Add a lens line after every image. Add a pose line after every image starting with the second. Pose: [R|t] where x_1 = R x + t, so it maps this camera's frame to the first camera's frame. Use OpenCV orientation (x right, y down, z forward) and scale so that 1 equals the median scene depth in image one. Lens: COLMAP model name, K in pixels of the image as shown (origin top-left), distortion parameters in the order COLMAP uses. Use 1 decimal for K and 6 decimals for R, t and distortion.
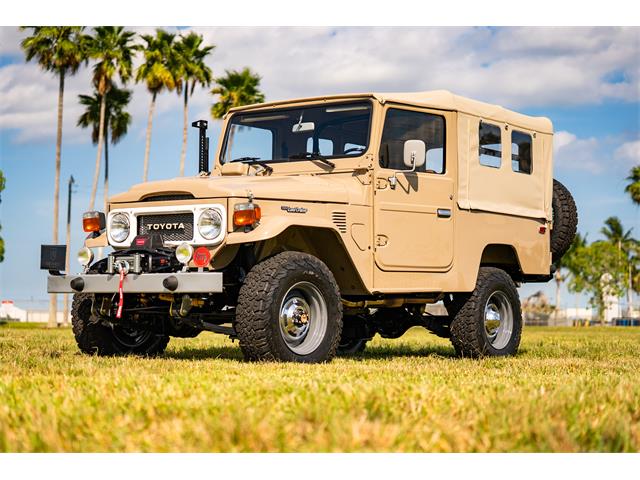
lens RADIAL K [[1341.8, 0, 320.8], [0, 1341.8, 225.3], [0, 0, 1]] dist [-0.318809, 0.220269]
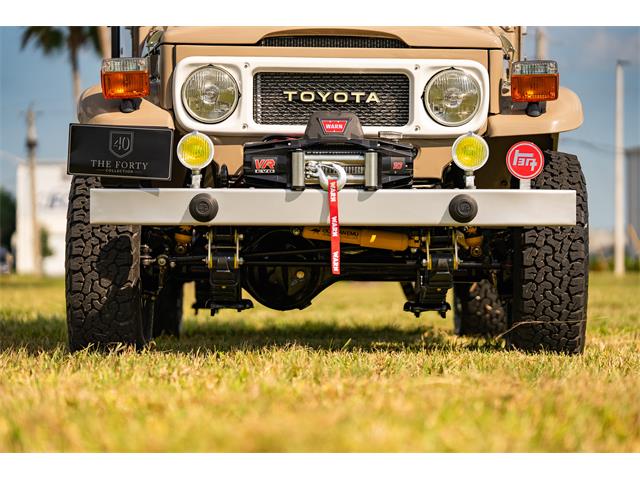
lens RADIAL K [[2509.7, 0, 320.0], [0, 2509.7, 240.0], [0, 0, 1]] dist [0.573215, -0.693742]
pose [[0.786548, 0.002985, 0.617522, -0.721945], [-0.039793, 0.998155, 0.045861, 0.011609], [-0.616246, -0.060645, 0.785215, 0.232080]]
